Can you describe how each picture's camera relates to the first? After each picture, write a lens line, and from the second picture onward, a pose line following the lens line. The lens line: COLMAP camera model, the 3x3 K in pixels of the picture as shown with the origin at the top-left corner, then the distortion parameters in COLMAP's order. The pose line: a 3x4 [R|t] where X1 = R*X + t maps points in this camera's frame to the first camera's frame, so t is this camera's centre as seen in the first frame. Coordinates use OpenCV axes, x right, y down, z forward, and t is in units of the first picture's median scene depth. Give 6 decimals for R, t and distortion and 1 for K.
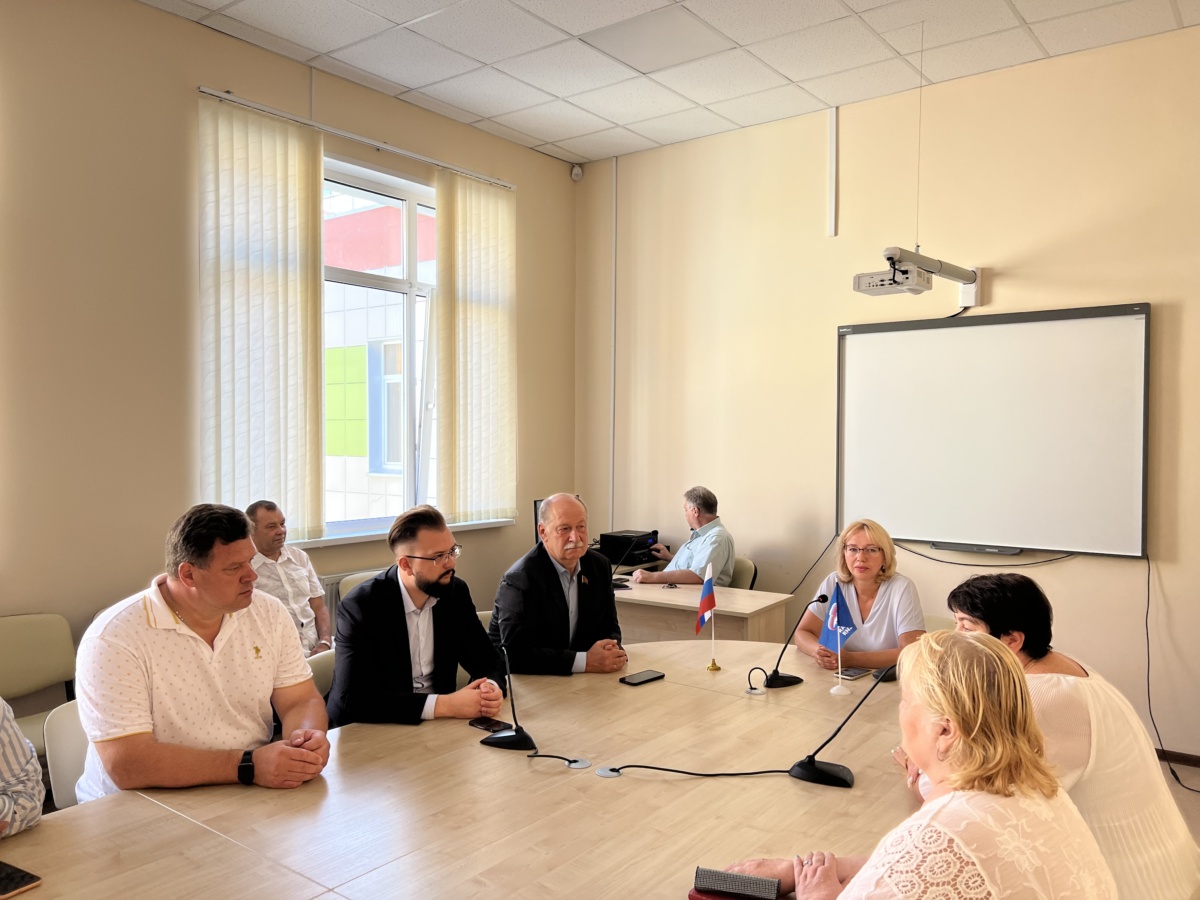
lens RADIAL K [[967.2, 0, 600.0], [0, 967.2, 450.0], [0, 0, 1]] dist [0.115976, 0.000096]
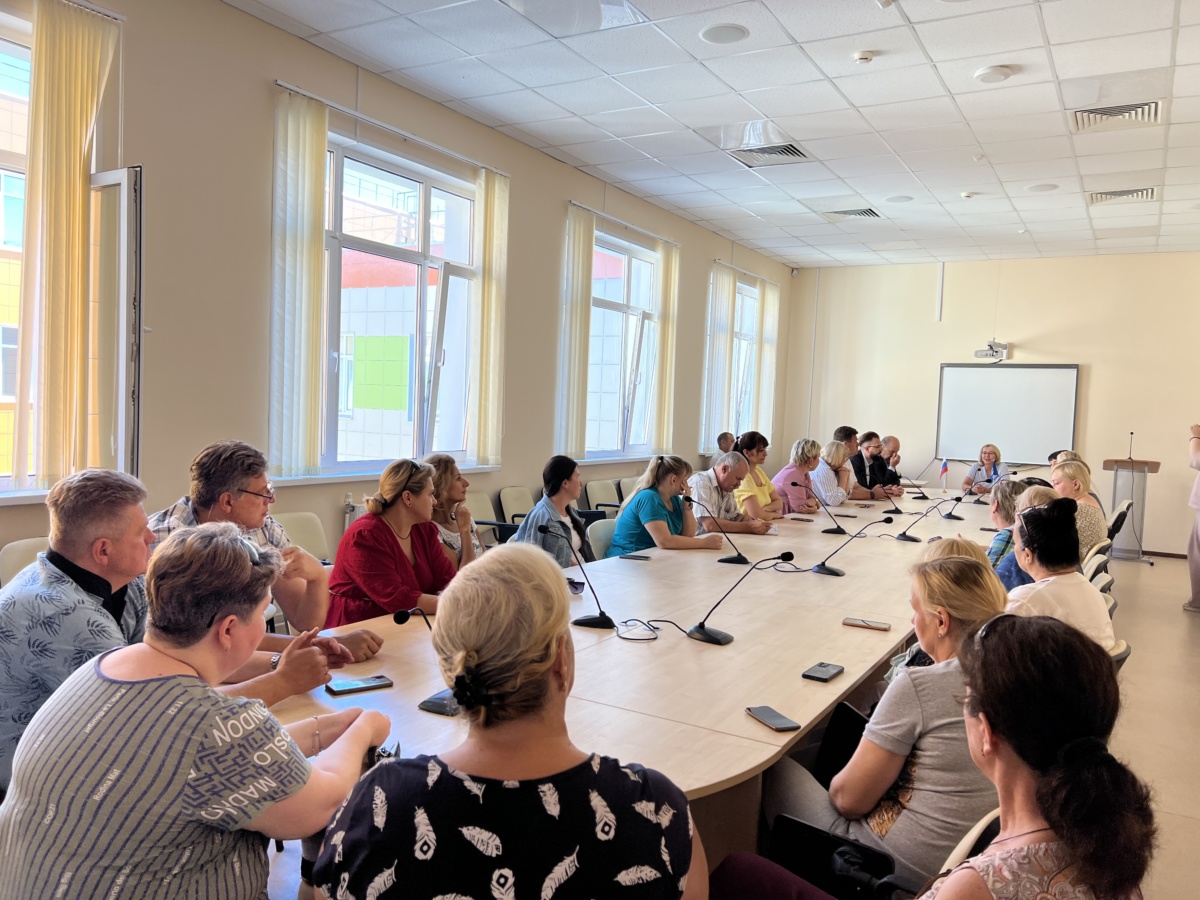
lens RADIAL K [[912.1, 0, 600.0], [0, 912.1, 450.0], [0, 0, 1]] dist [0.154108, -0.000257]
pose [[0.993091, 0.042068, 0.109544, -0.430259], [-0.047191, 0.997890, 0.044601, 0.007639], [-0.107437, -0.049462, 0.992981, -0.594864]]
